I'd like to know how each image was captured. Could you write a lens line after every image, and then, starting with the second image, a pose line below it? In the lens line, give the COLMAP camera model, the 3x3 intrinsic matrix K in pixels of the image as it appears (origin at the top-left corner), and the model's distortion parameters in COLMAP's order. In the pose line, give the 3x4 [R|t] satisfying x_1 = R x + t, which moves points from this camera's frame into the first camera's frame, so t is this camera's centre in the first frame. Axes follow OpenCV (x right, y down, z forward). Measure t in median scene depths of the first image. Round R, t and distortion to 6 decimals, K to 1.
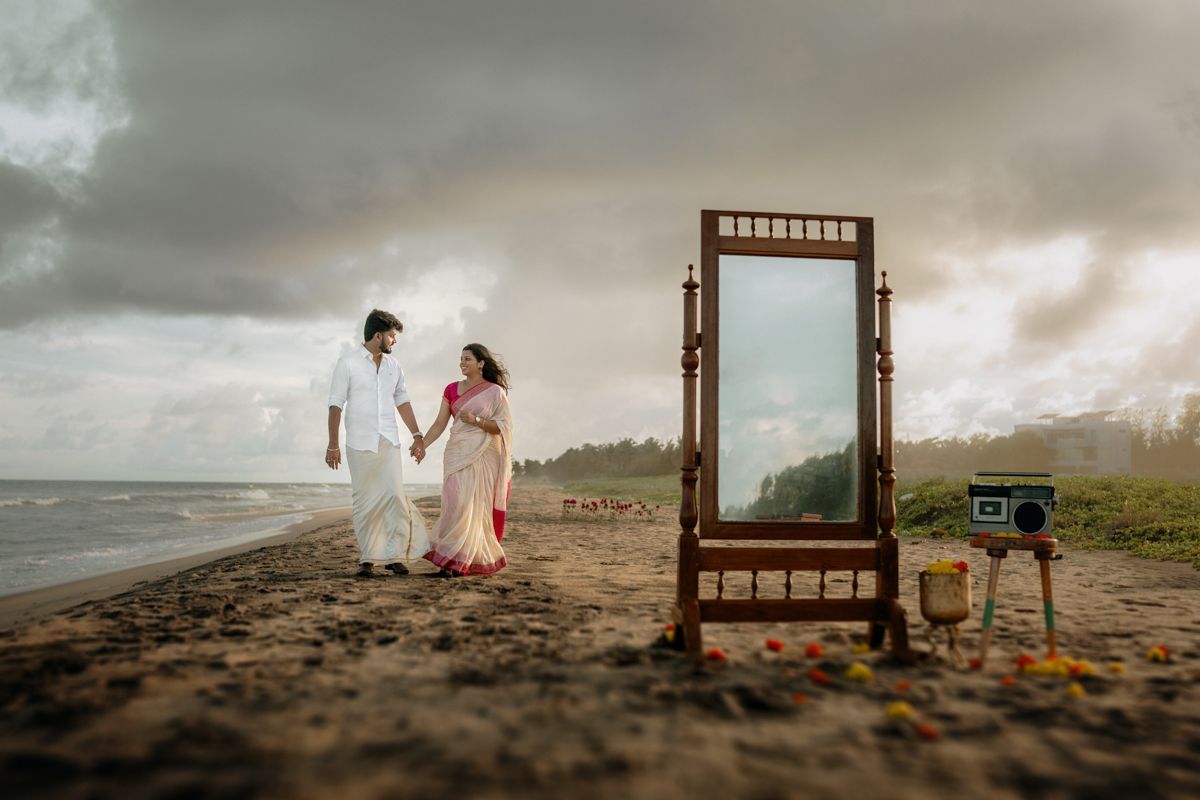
lens RADIAL K [[1144.4, 0, 600.0], [0, 1144.4, 400.0], [0, 0, 1]] dist [-0.213058, 0.246365]
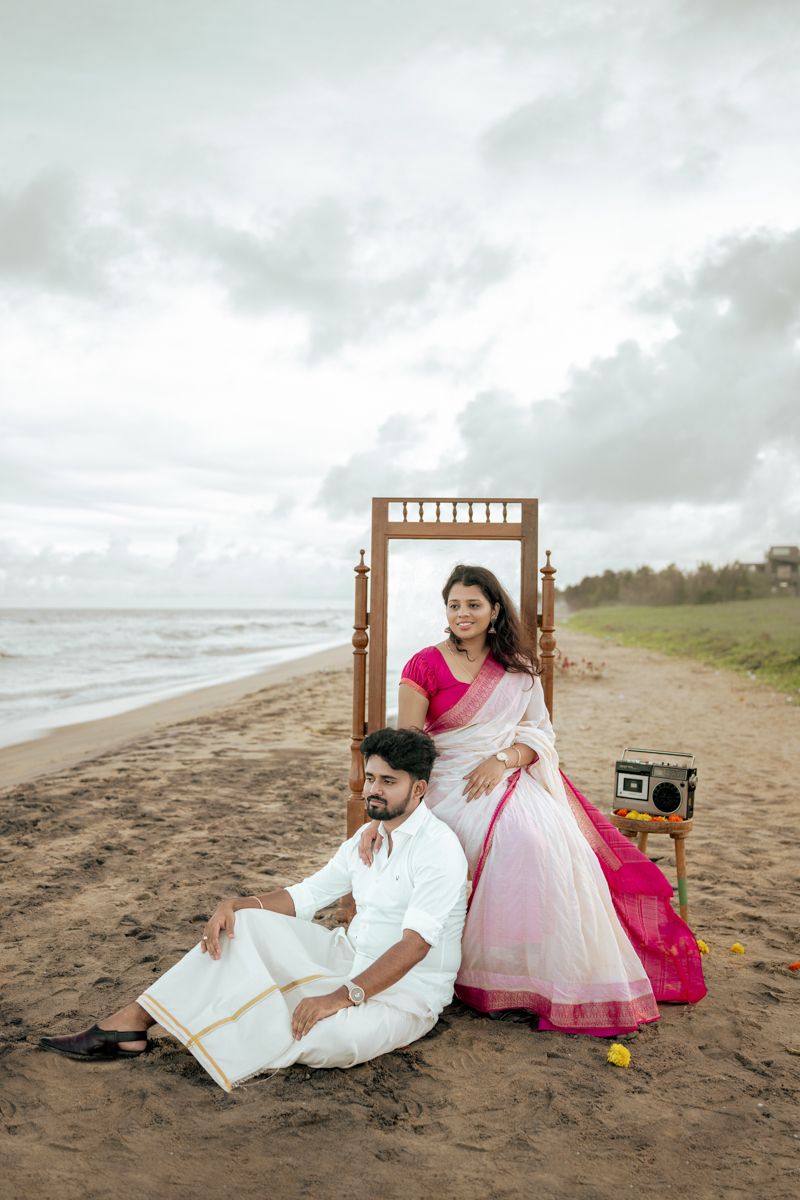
lens RADIAL K [[1145.1, 0, 394.6], [0, 1145.1, 594.0], [0, 0, 1]] dist [-0.206499, 0.230541]
pose [[0.980090, -0.004809, -0.198497, 0.323953], [0.016741, 0.998148, 0.058477, -0.139276], [0.197848, -0.060636, 0.978355, -0.061282]]
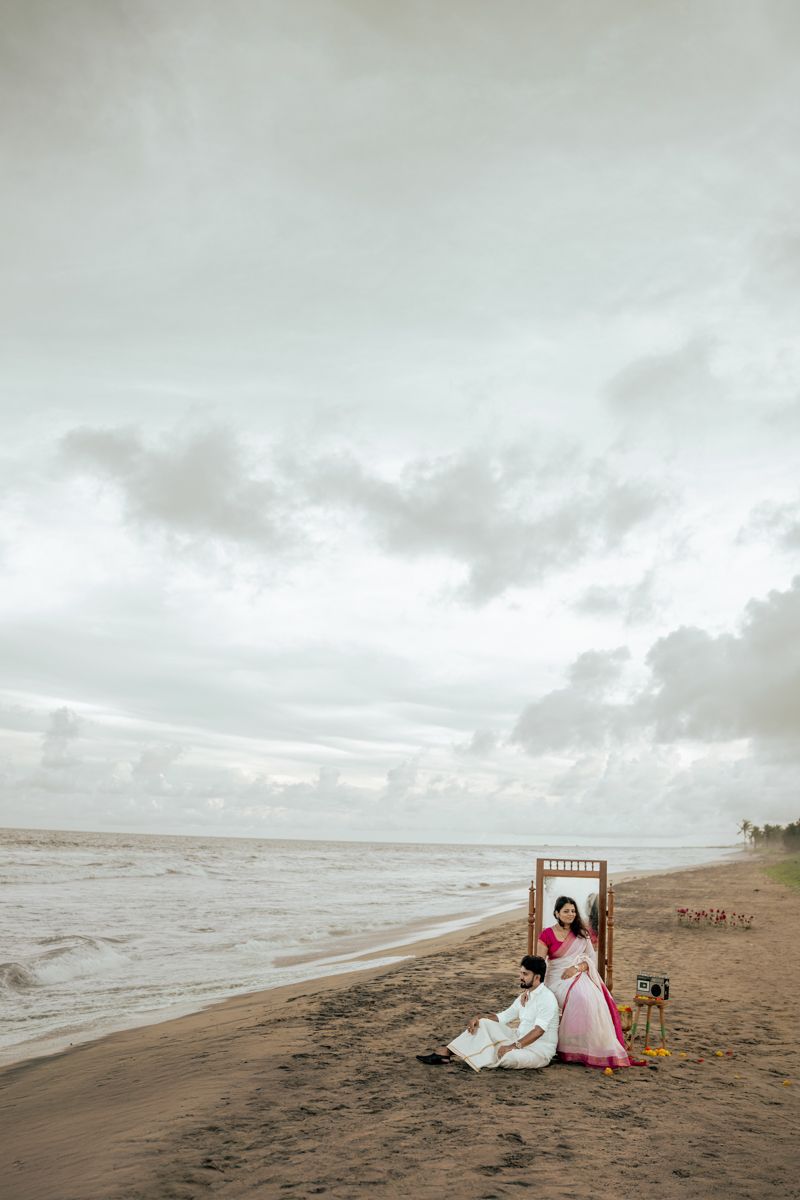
lens RADIAL K [[1145.1, 0, 394.6], [0, 1145.1, 594.0], [0, 0, 1]] dist [-0.206499, 0.230541]
pose [[0.925510, -0.062148, -0.373590, 0.771730], [0.006899, 0.989047, -0.147441, -0.381091], [0.378661, 0.133880, 0.915801, -1.501054]]
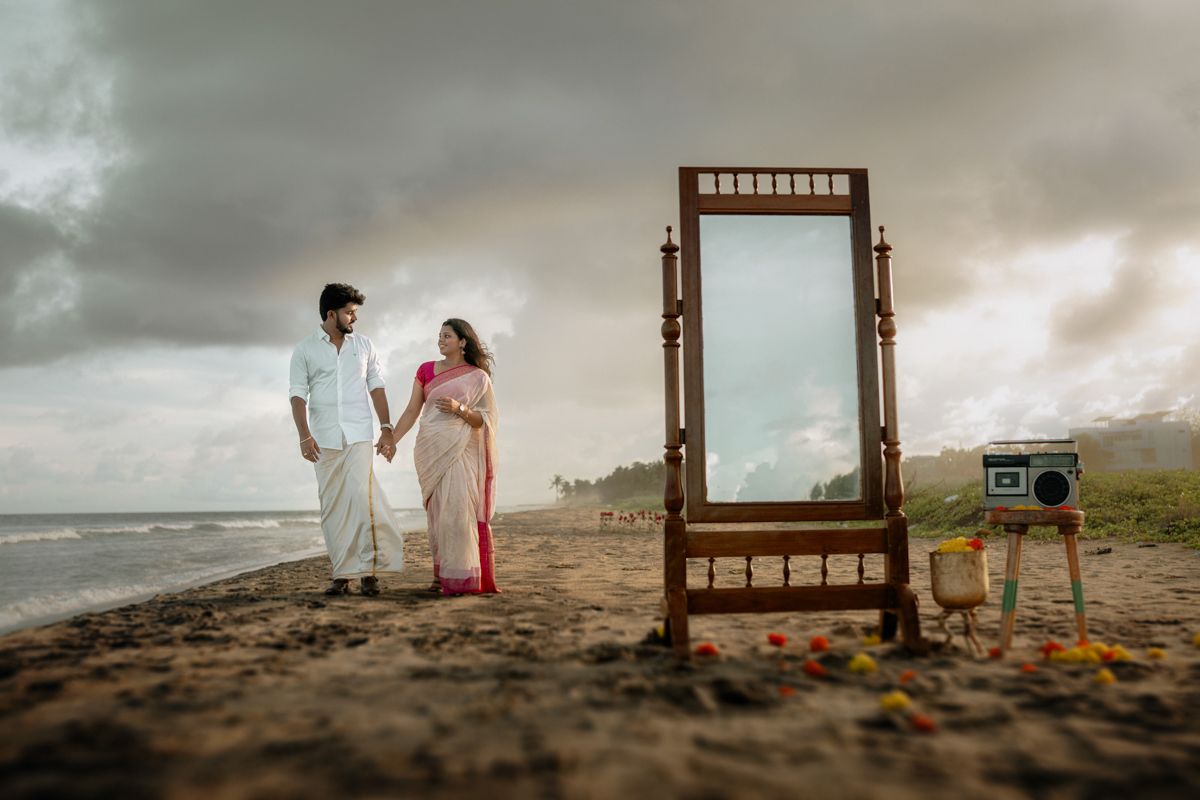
lens RADIAL K [[1145.1, 0, 590.2], [0, 1145.1, 390.5], [0, 0, 1]] dist [-0.206499, 0.230541]
pose [[0.998204, -0.032107, -0.050573, 0.058064], [0.030834, 0.999193, -0.025757, 0.035800], [0.051359, 0.024151, 0.998388, 0.077480]]
